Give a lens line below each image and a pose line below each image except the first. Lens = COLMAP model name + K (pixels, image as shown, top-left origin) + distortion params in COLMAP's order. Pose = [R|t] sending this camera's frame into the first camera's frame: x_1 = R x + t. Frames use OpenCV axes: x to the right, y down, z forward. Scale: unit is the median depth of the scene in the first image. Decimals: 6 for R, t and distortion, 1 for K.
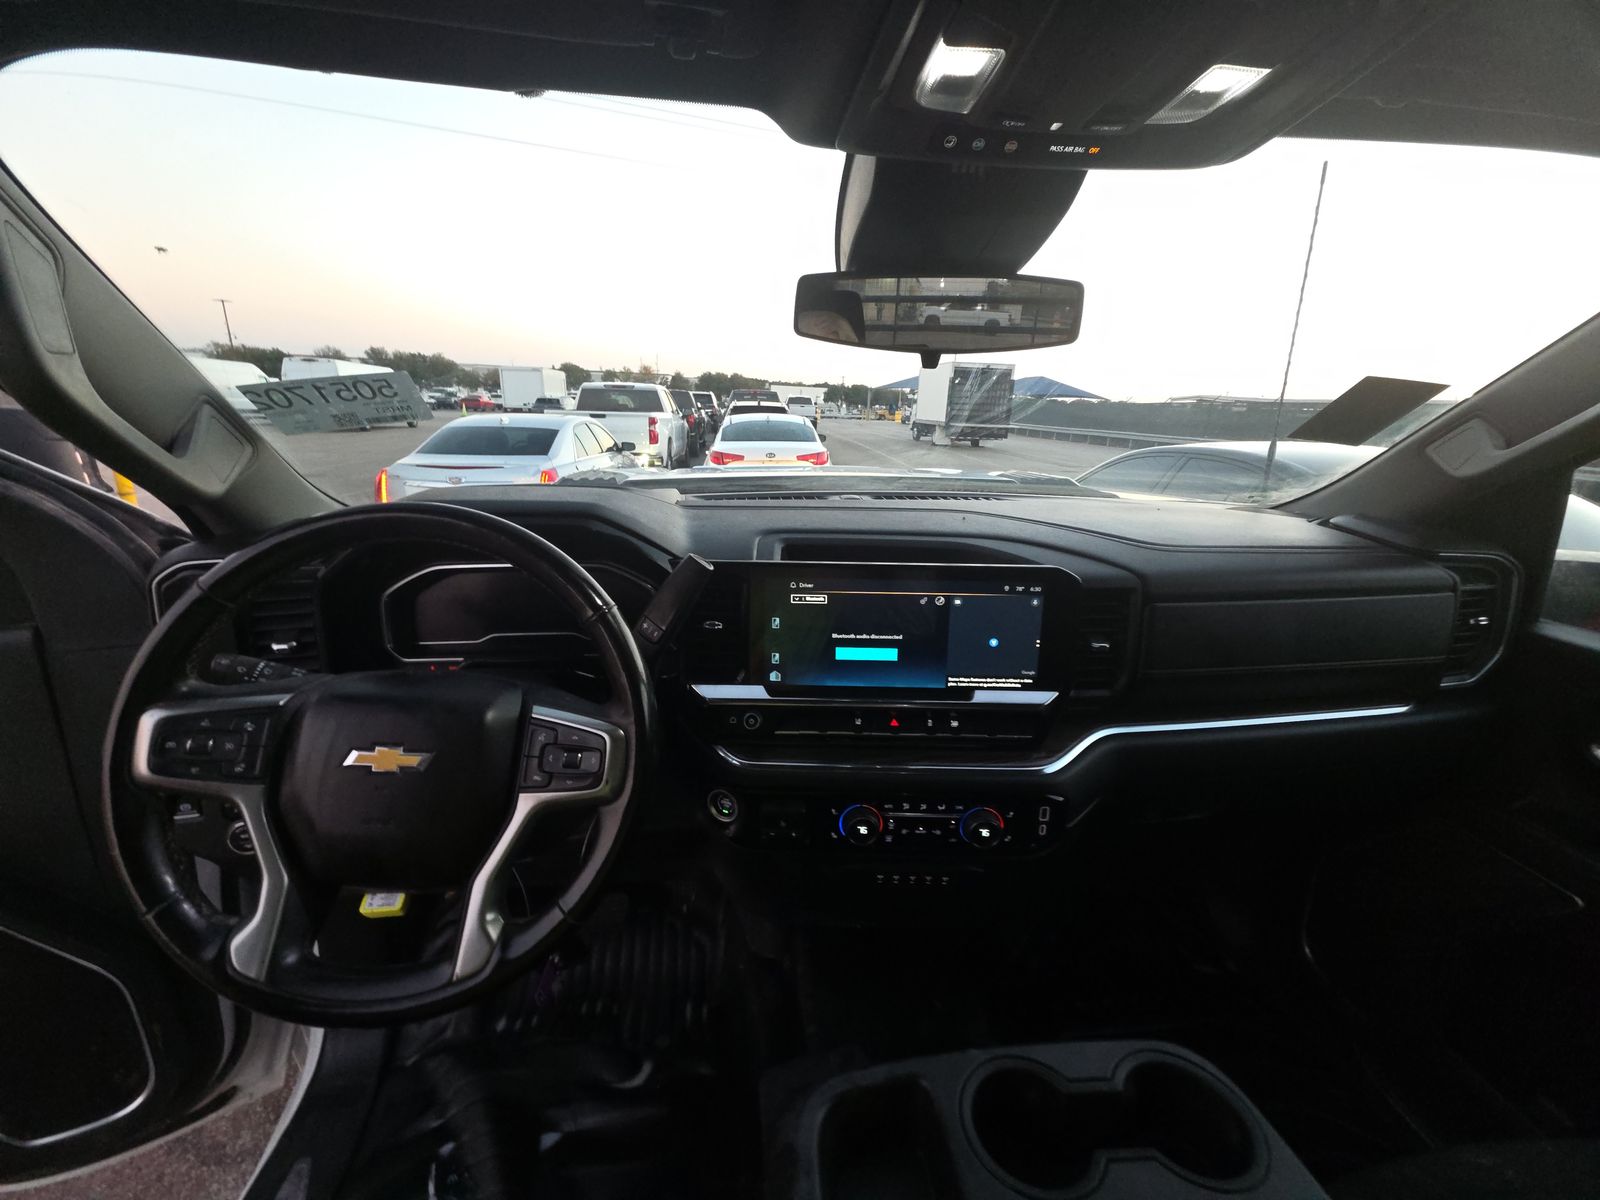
lens RADIAL K [[643.5, 0, 801.1], [0, 643.5, 603.0], [0, 0, 1]] dist [0.000424, -0.000038]
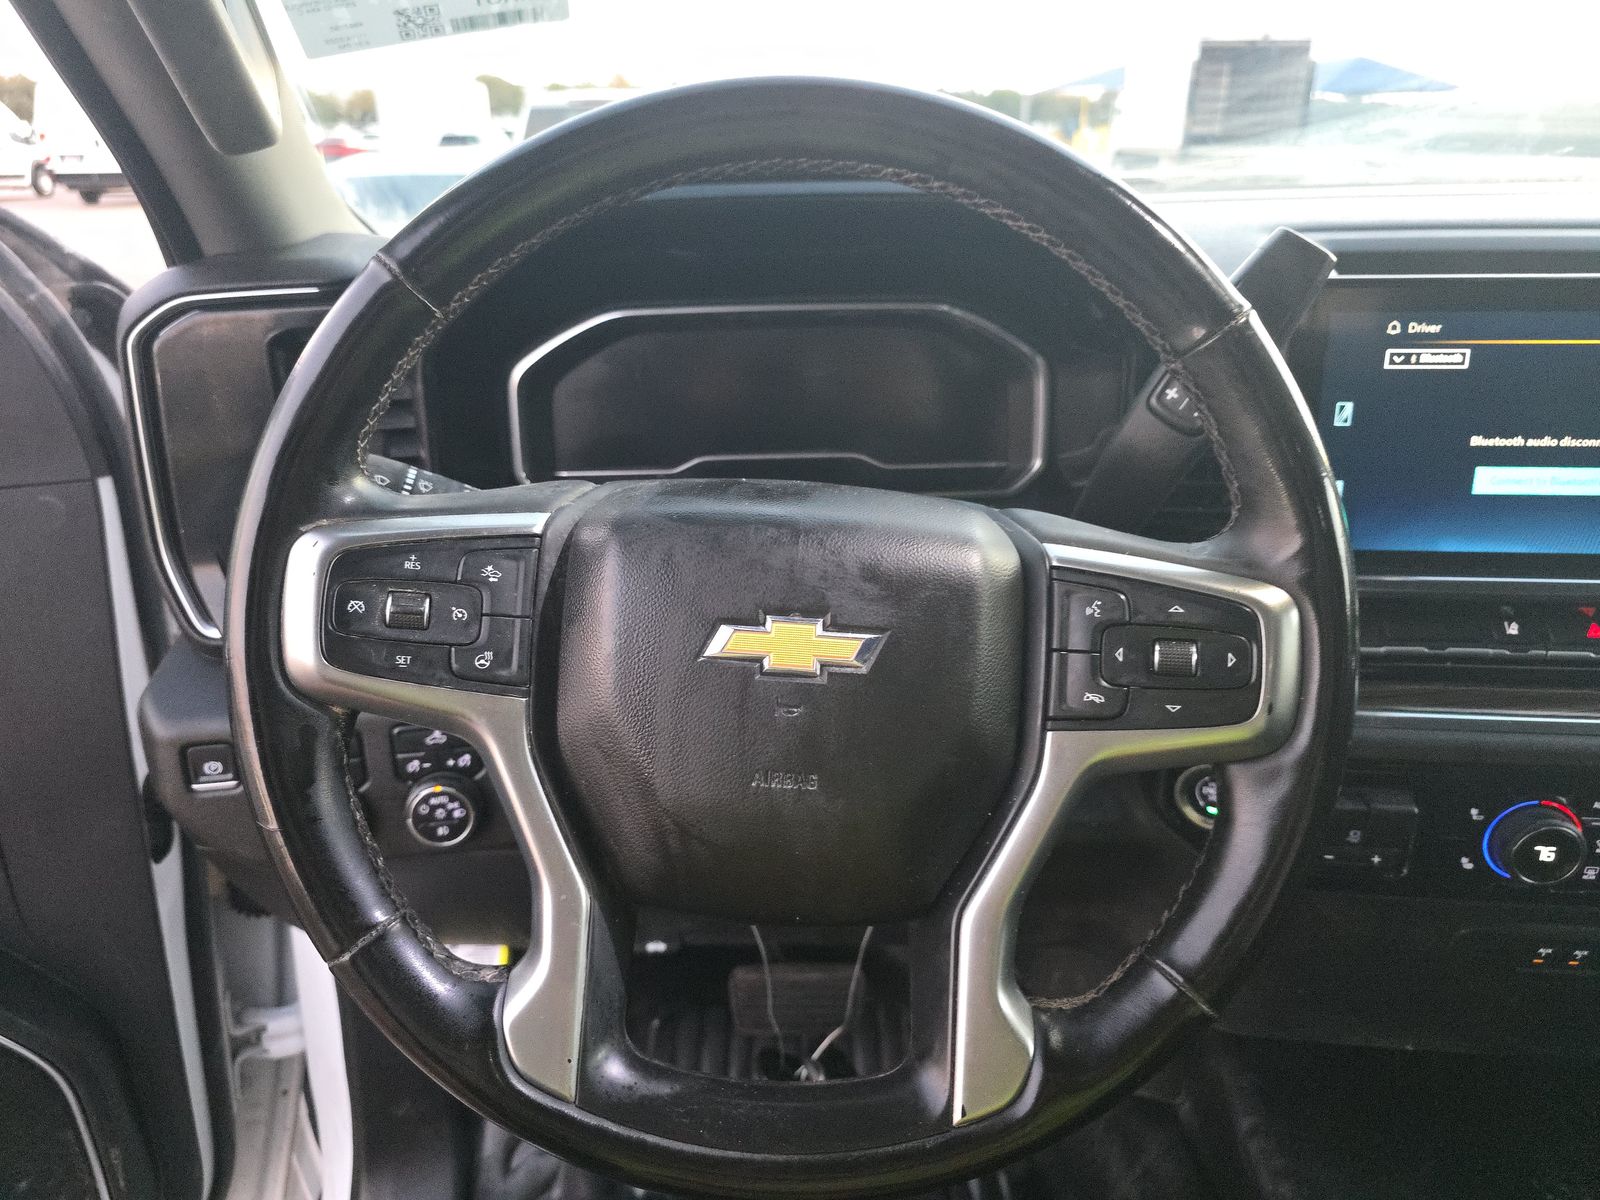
lens RADIAL K [[1159.7, 0, 799.2], [0, 1159.7, 600.1], [0, 0, 1]] dist [-0.012973, -0.000559]
pose [[0.992744, 0.006139, -0.120090, -0.520298], [0.006093, 0.994845, 0.101227, 0.123521], [0.120092, -0.101224, 0.987589, 0.190393]]
